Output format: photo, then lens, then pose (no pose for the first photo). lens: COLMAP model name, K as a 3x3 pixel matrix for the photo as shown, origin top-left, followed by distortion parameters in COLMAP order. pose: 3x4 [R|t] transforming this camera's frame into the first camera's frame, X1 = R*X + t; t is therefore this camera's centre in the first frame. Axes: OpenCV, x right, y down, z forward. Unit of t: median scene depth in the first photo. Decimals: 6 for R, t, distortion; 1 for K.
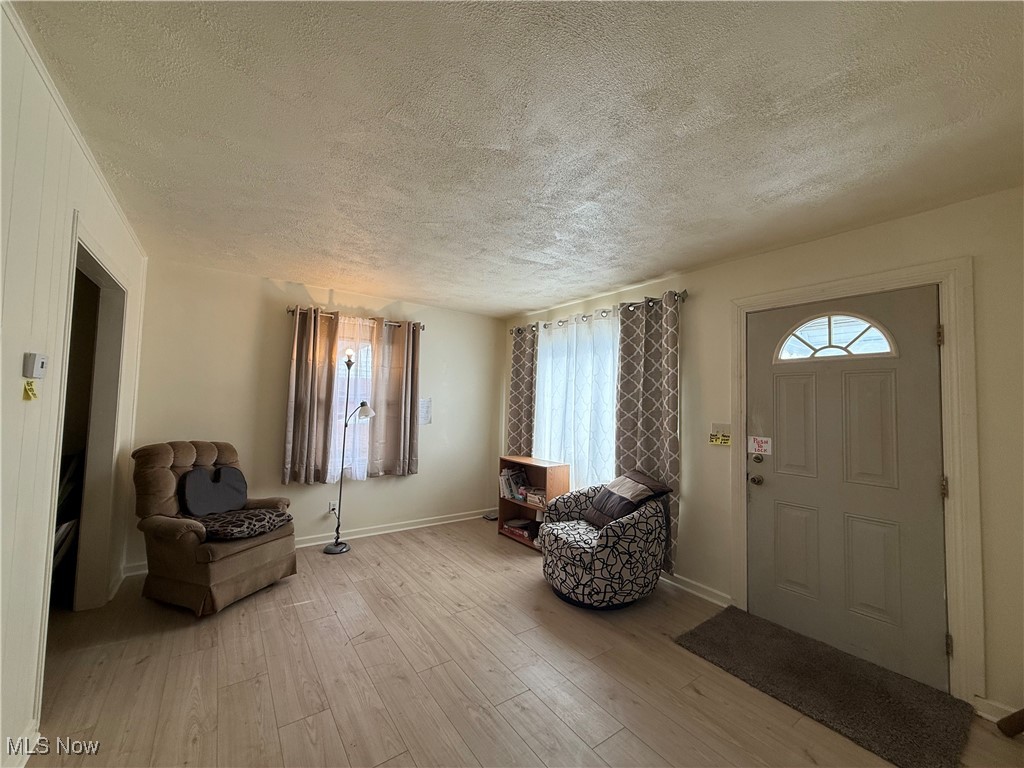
lens RADIAL K [[405.1, 0, 508.9], [0, 405.1, 384.2], [0, 0, 1]] dist [-0.000025, 0.000105]
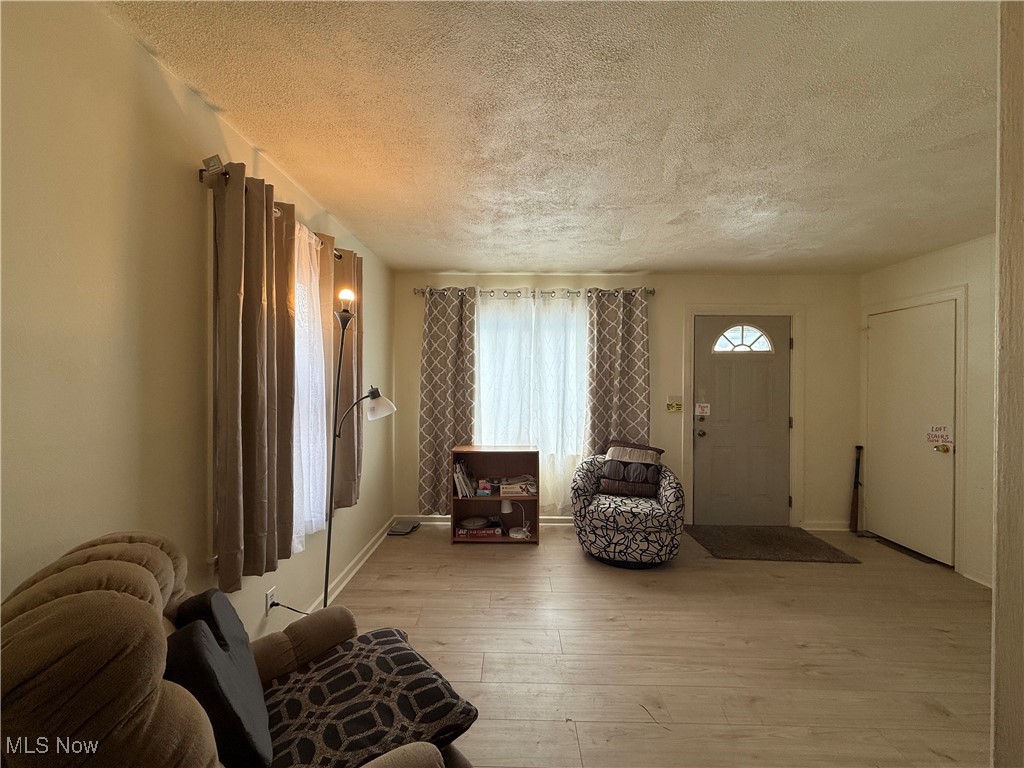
lens RADIAL K [[405.1, 0, 508.9], [0, 405.1, 384.2], [0, 0, 1]] dist [-0.000025, 0.000105]
pose [[0.594902, -0.027348, 0.803333, -0.902967], [-0.029536, 0.998002, 0.055848, 0.000897], [-0.803256, -0.056951, 0.592905, 0.668169]]
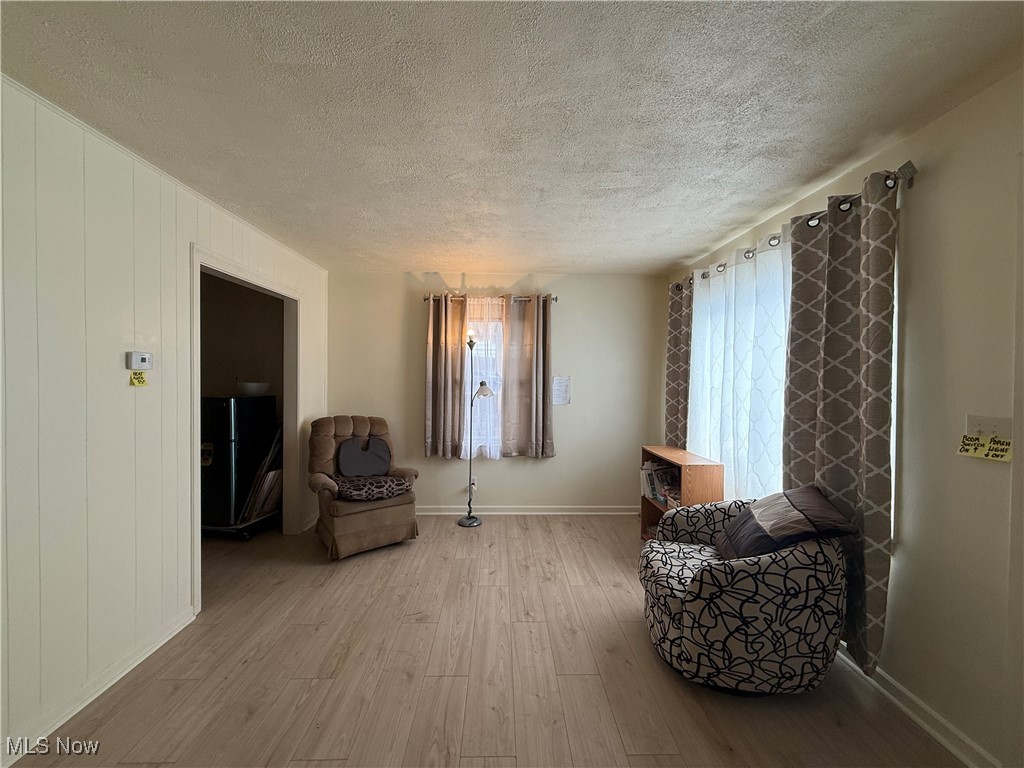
lens RADIAL K [[405.1, 0, 508.9], [0, 405.1, 384.2], [0, 0, 1]] dist [-0.000025, 0.000105]
pose [[0.825945, -0.010504, -0.563653, 0.329843], [0.041416, 0.998255, 0.042086, 0.014111], [0.562227, -0.058105, 0.824939, 0.278178]]
